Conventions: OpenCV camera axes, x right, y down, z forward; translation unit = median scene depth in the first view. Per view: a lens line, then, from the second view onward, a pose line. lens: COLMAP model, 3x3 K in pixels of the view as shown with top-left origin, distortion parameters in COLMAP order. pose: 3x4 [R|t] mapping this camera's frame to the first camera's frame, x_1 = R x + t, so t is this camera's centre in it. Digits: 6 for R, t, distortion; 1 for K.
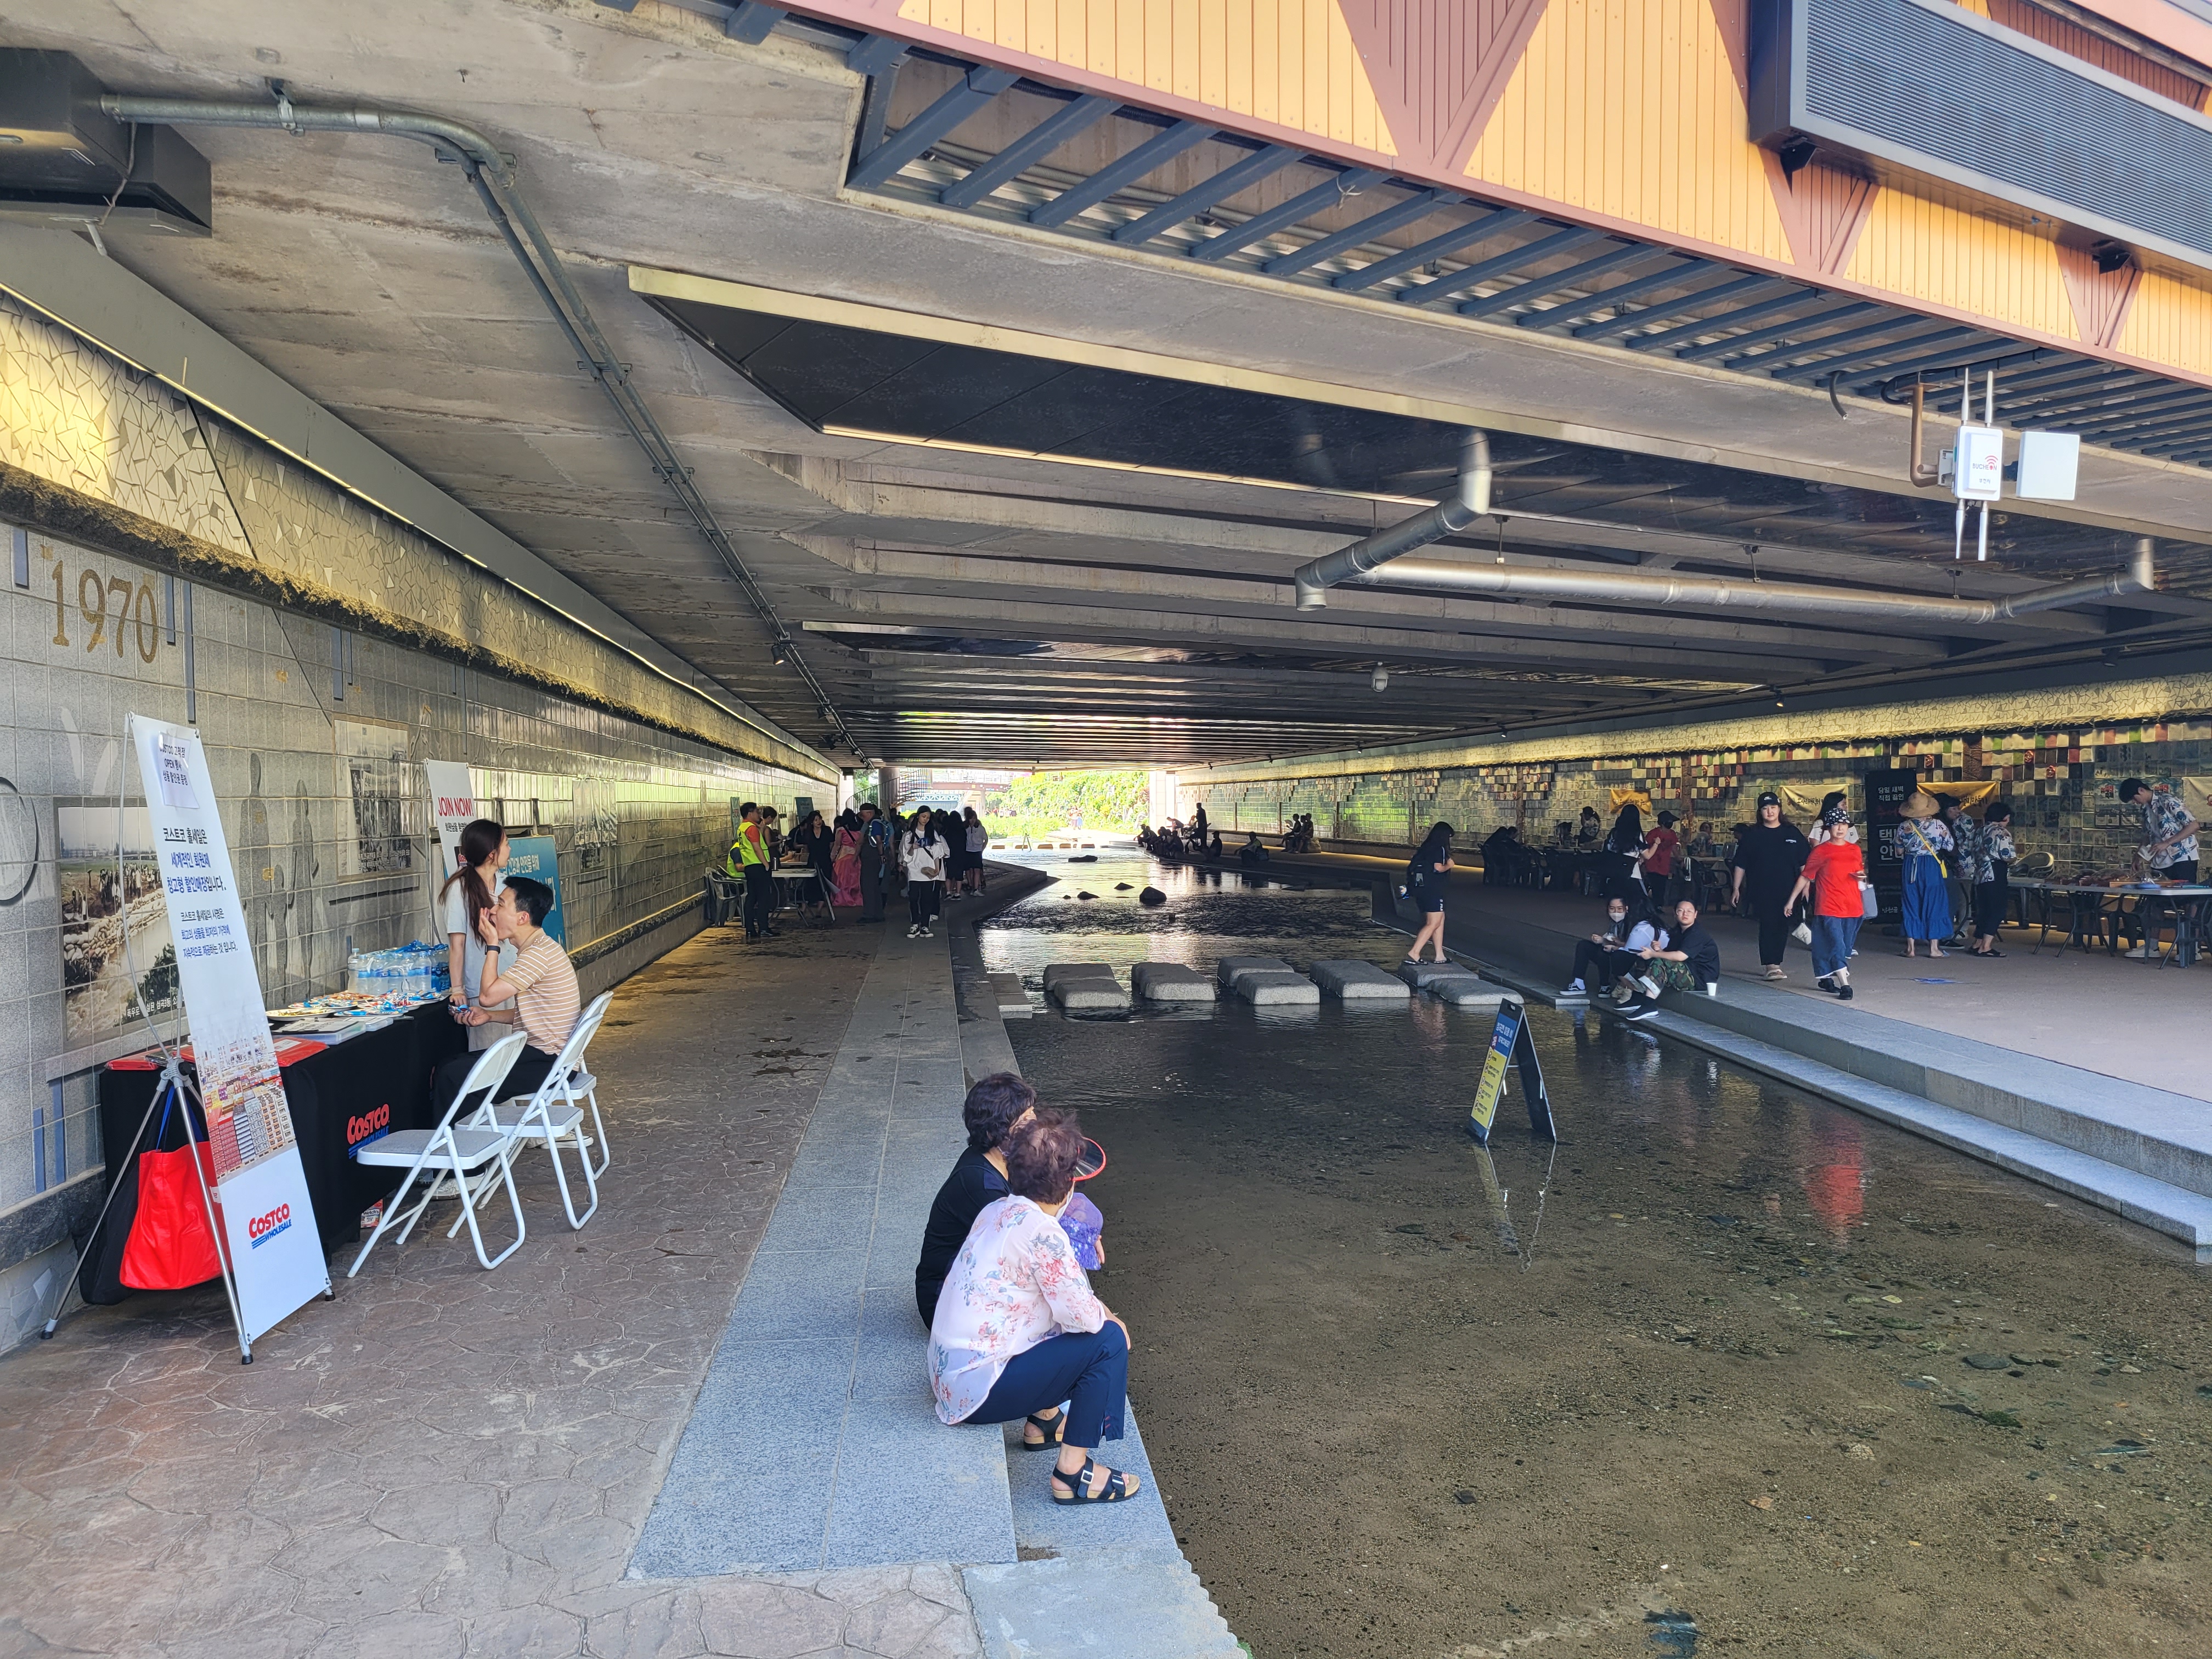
lens RADIAL K [[1652.8, 0, 1100.9], [0, 1652.8, 841.7], [0, 0, 1]] dist [0.062956, -0.048232]
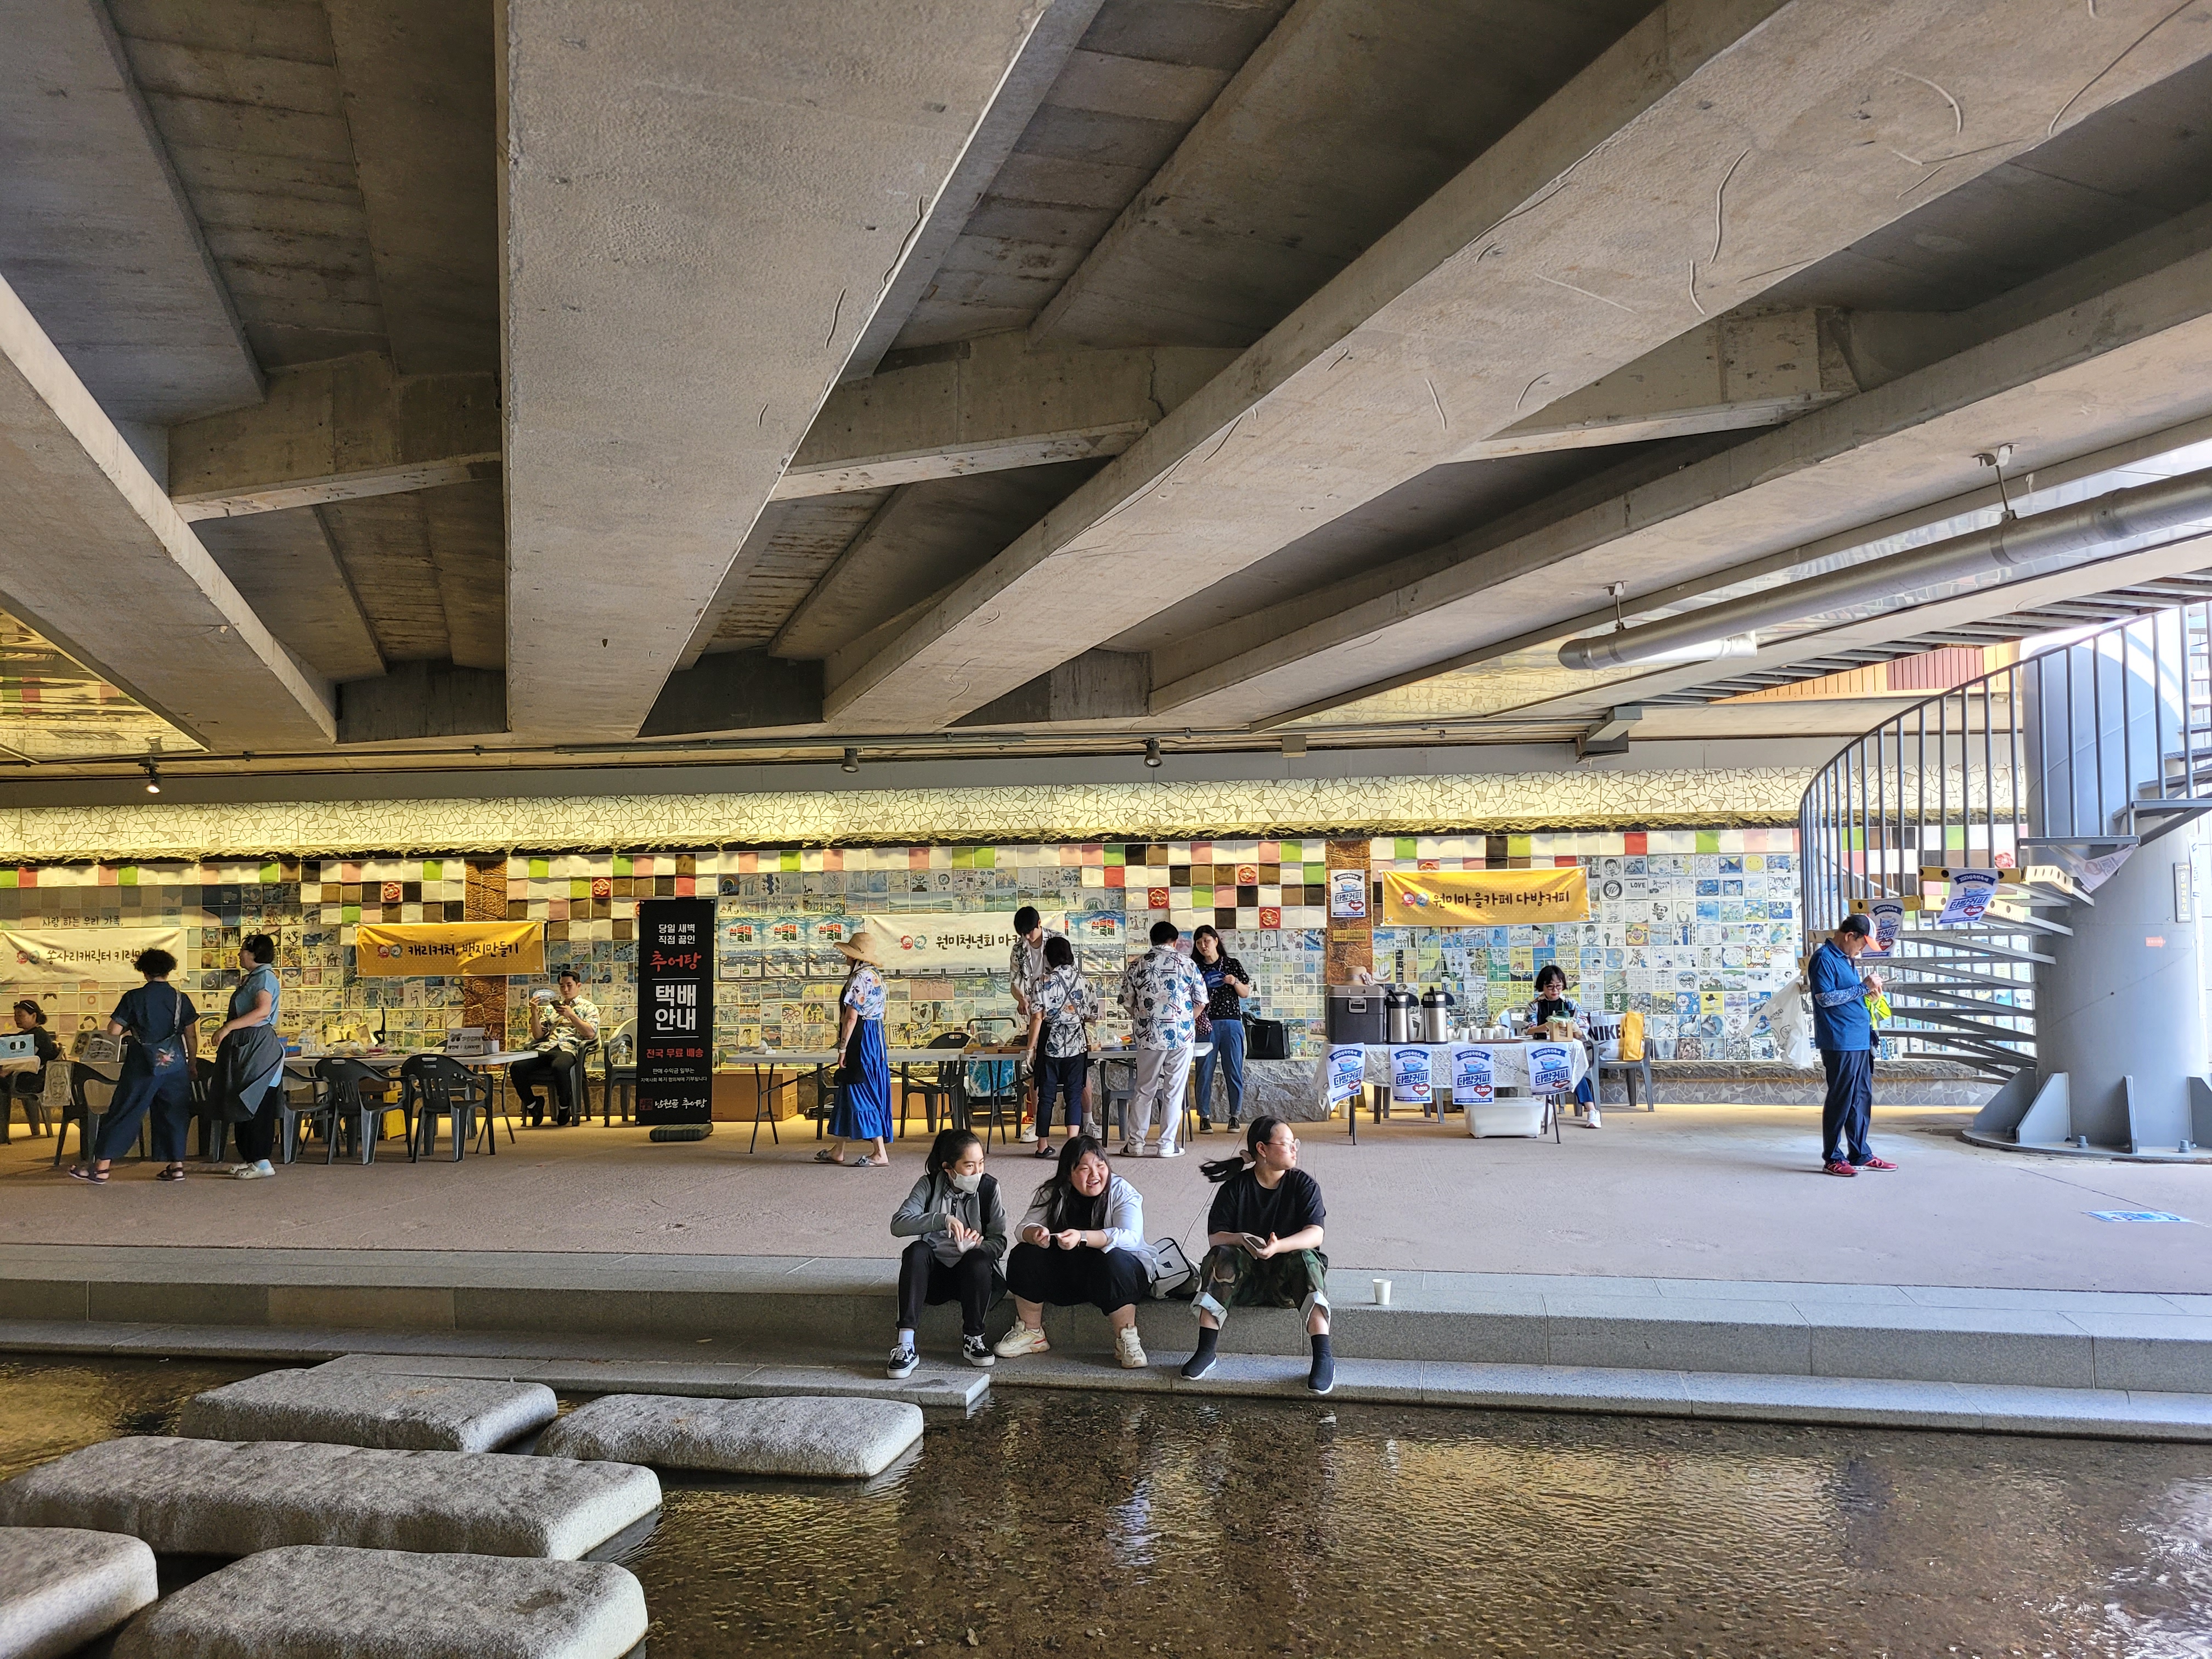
lens RADIAL K [[1652.8, 0, 1100.9], [0, 1652.8, 841.7], [0, 0, 1]] dist [0.062956, -0.048232]
pose [[0.224699, 0.060238, 0.972564, -0.095621], [0.036335, 0.996875, -0.070139, -0.010636], [-0.973750, 0.051098, 0.221808, 0.571503]]
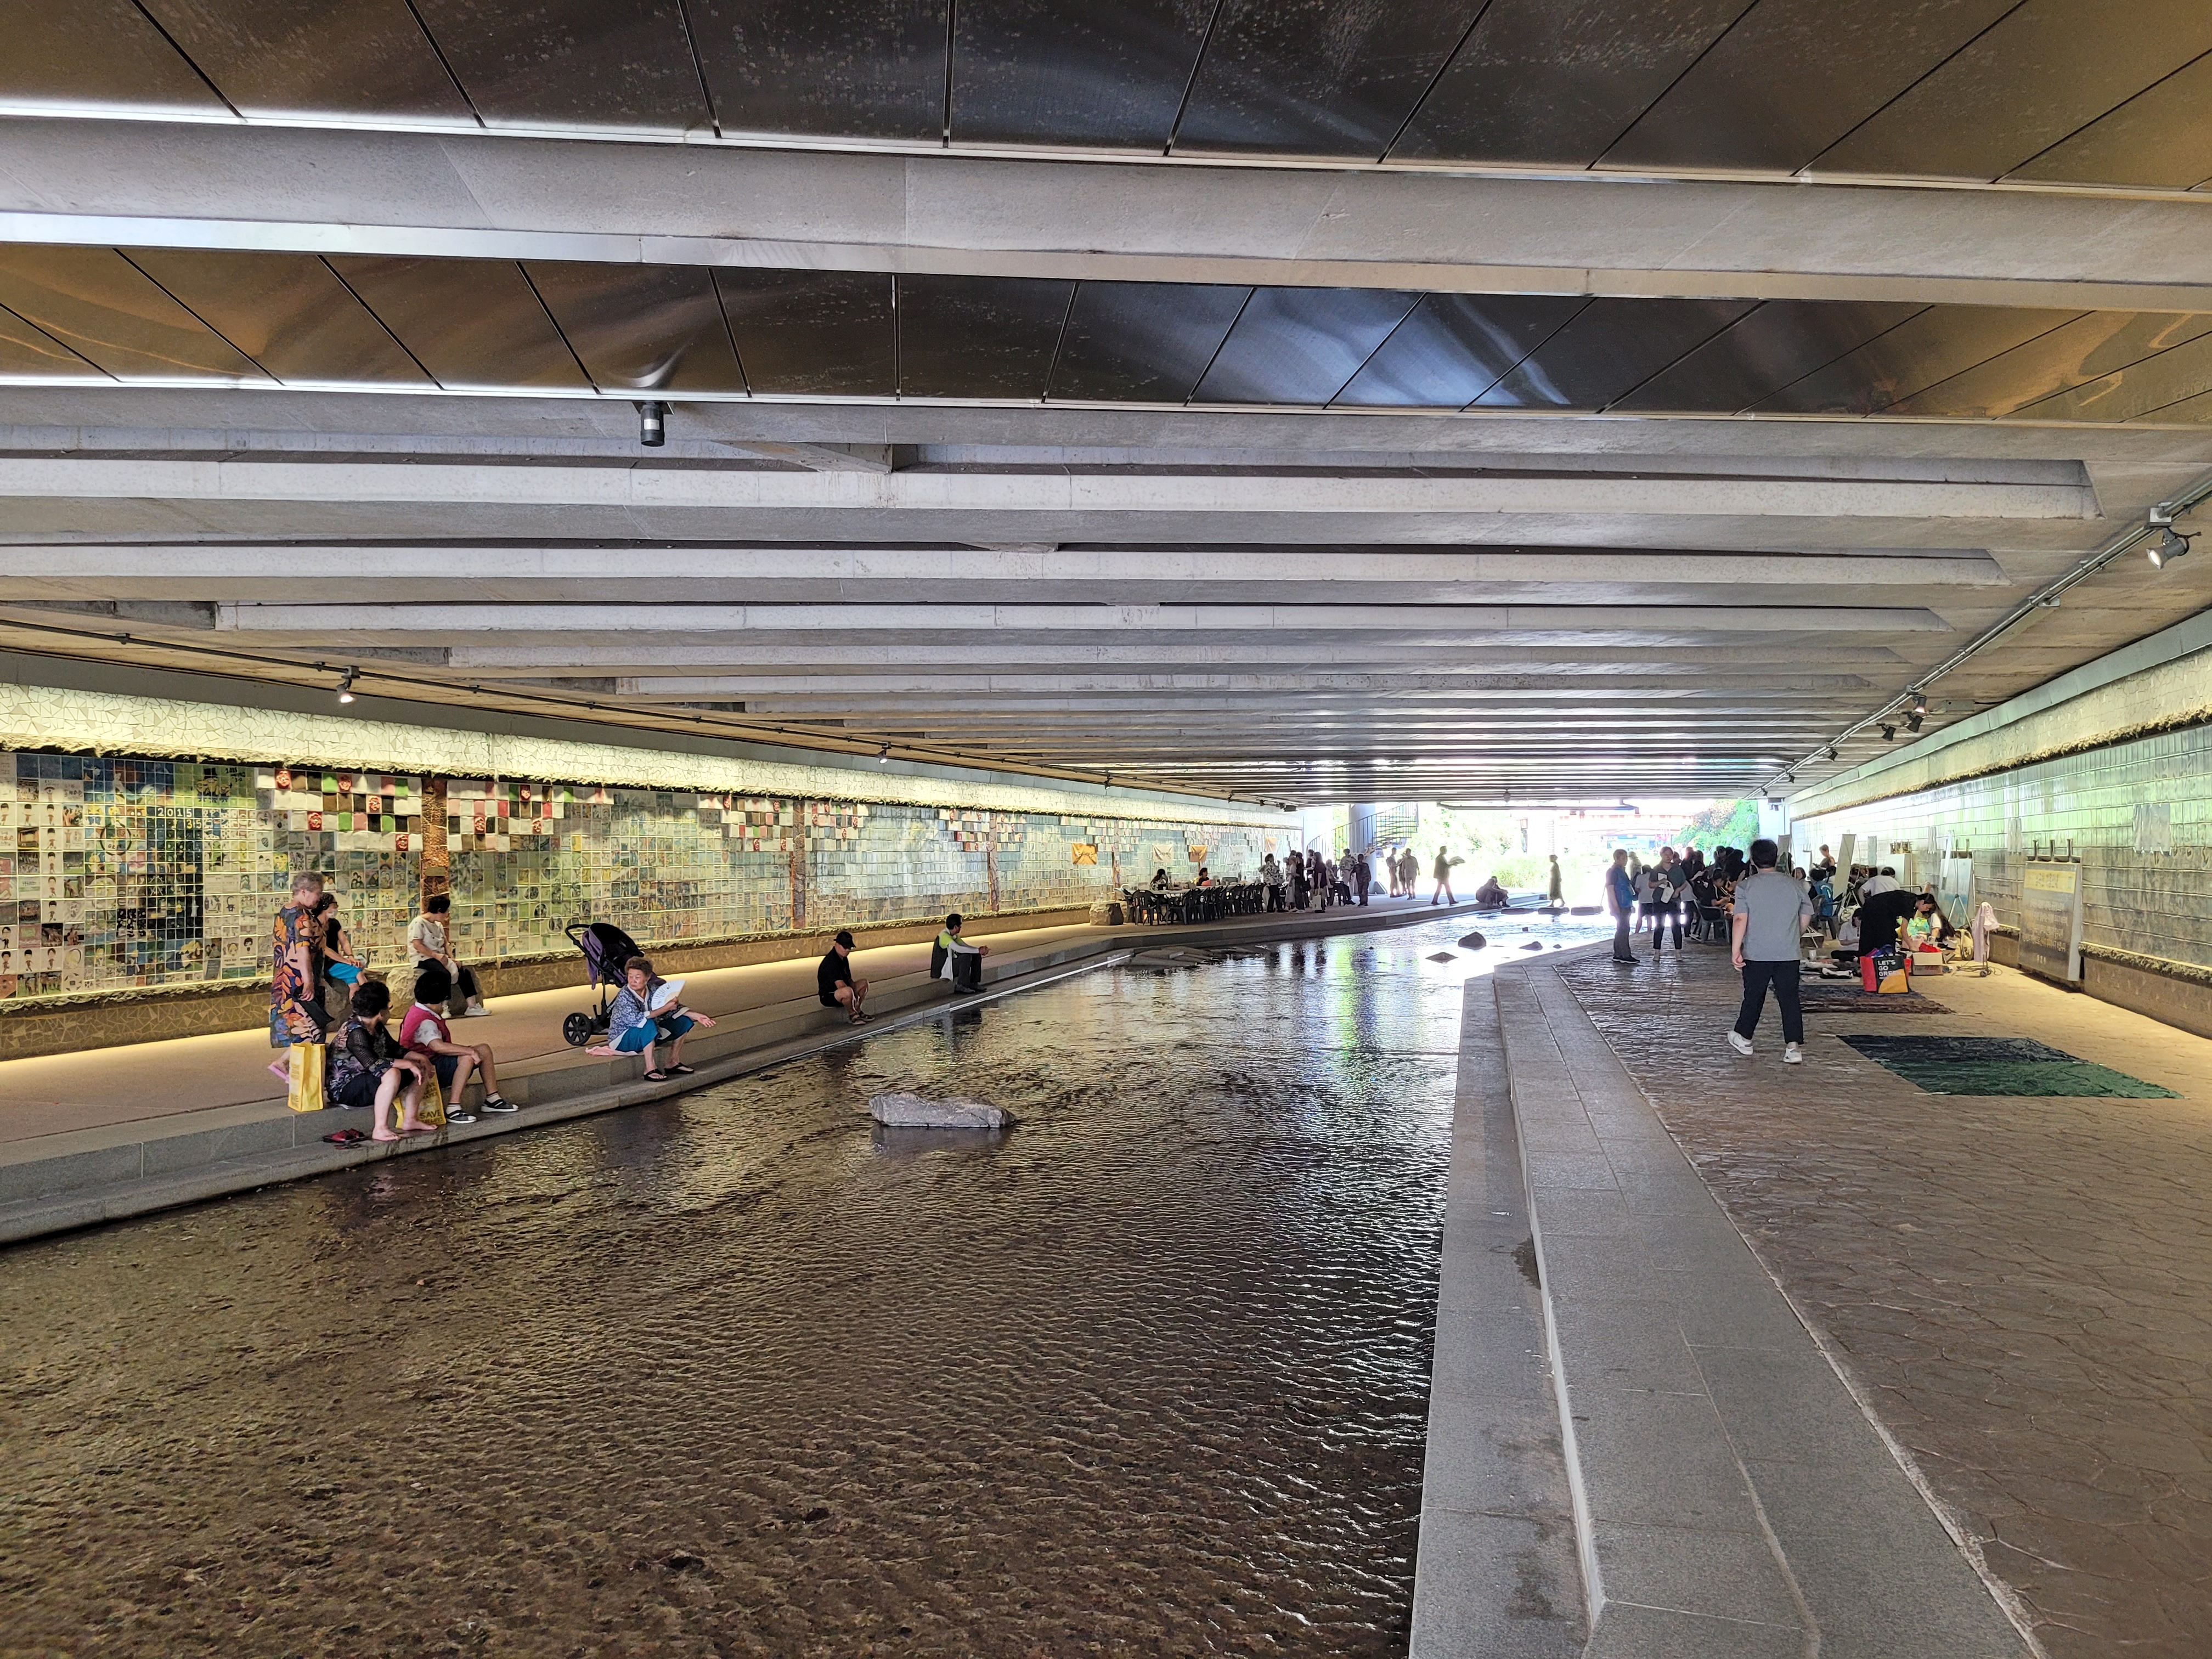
lens RADIAL K [[1671.8, 0, 1106.0], [0, 1671.8, 829.5], [0, 0, 1]] dist [0.054919, -0.044706]
pose [[-0.901609, 0.014640, 0.432305, -0.301625], [0.017759, 0.999837, 0.003177, -0.063091], [-0.432188, 0.010542, -0.901722, 2.911732]]
